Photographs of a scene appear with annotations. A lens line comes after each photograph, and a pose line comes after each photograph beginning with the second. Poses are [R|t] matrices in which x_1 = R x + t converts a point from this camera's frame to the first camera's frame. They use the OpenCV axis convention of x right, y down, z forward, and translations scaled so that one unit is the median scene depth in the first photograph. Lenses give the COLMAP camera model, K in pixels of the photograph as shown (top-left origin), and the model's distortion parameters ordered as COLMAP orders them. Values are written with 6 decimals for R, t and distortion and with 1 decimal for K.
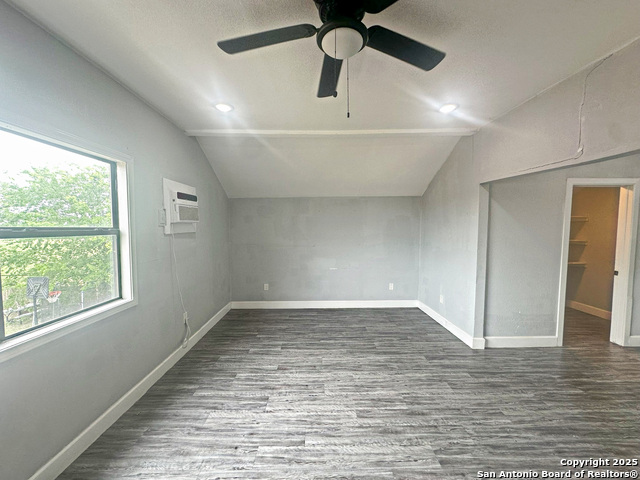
lens RADIAL K [[255.6, 0, 317.1], [0, 255.6, 242.8], [0, 0, 1]] dist [-0.001581, 0.000450]
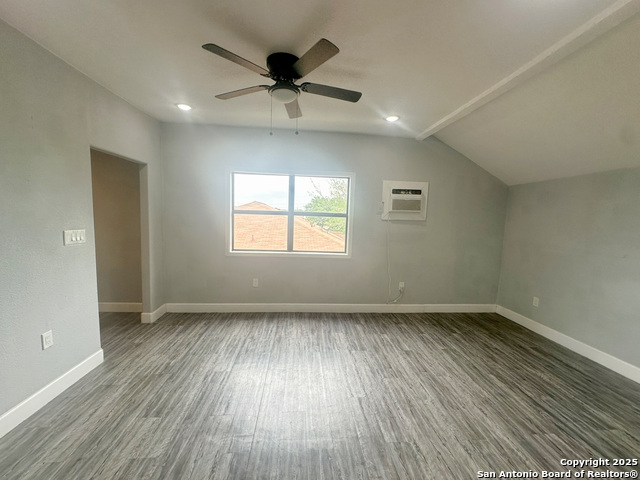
lens RADIAL K [[255.6, 0, 315.9], [0, 255.6, 238.9], [0, 0, 1]] dist [-0.001581, 0.000450]
pose [[0.077718, 0.097353, -0.992211, 0.784610], [-0.099830, 0.990979, 0.089413, -0.016119], [0.991965, 0.092104, 0.086736, 0.486552]]
